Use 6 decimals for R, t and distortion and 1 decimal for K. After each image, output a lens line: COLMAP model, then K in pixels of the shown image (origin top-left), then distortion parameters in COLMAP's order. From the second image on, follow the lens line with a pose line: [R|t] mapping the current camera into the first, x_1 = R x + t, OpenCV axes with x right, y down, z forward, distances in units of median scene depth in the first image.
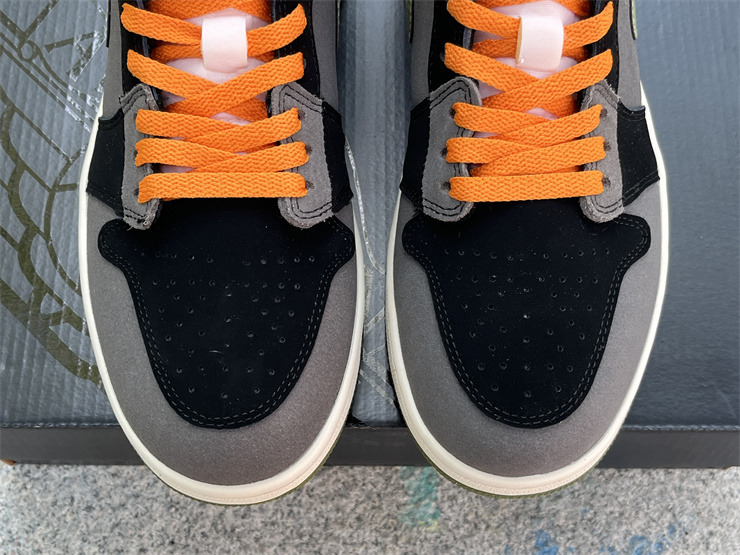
lens RADIAL K [[1030.0, 0, 372.4], [0, 1030.0, 279.2], [0, 0, 1]] dist [0.034254, -0.172157]
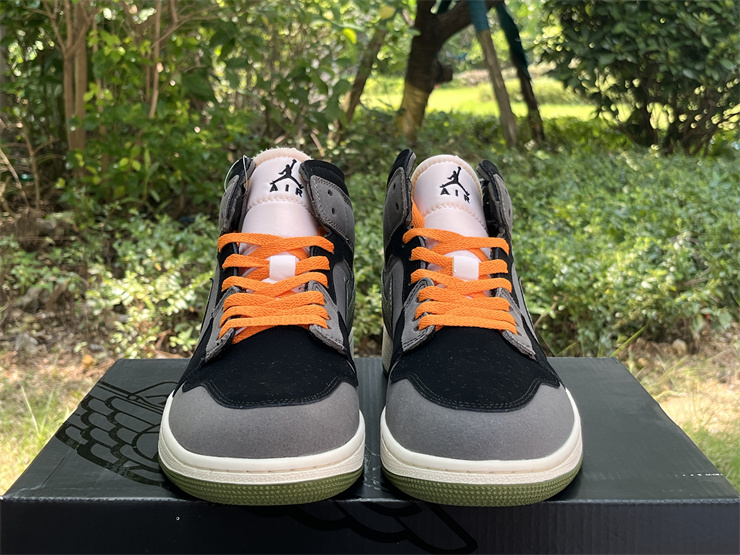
lens RADIAL K [[1029.7, 0, 370.8], [0, 1029.7, 270.0], [0, 0, 1]] dist [0.017441, -0.094783]
pose [[0.999864, -0.011369, 0.011981, -0.016036], [0.016138, 0.517910, -0.855283, 1.231441], [0.003519, 0.855359, 0.518023, 0.111046]]
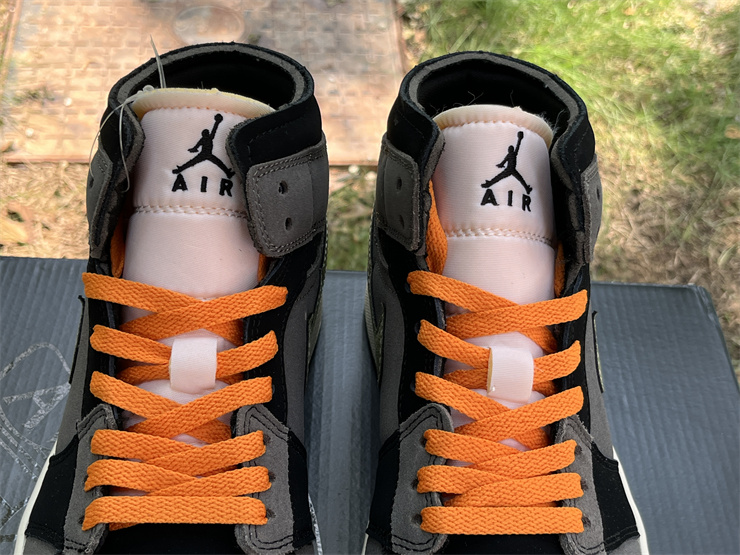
lens RADIAL K [[1030.0, 0, 372.4], [0, 1030.0, 279.2], [0, 0, 1]] dist [0.034254, -0.172157]
pose [[0.998639, 0.036070, 0.037658, -0.012000], [-0.015587, 0.895638, -0.444511, 0.132582], [-0.049762, 0.443319, 0.894981, 0.070562]]
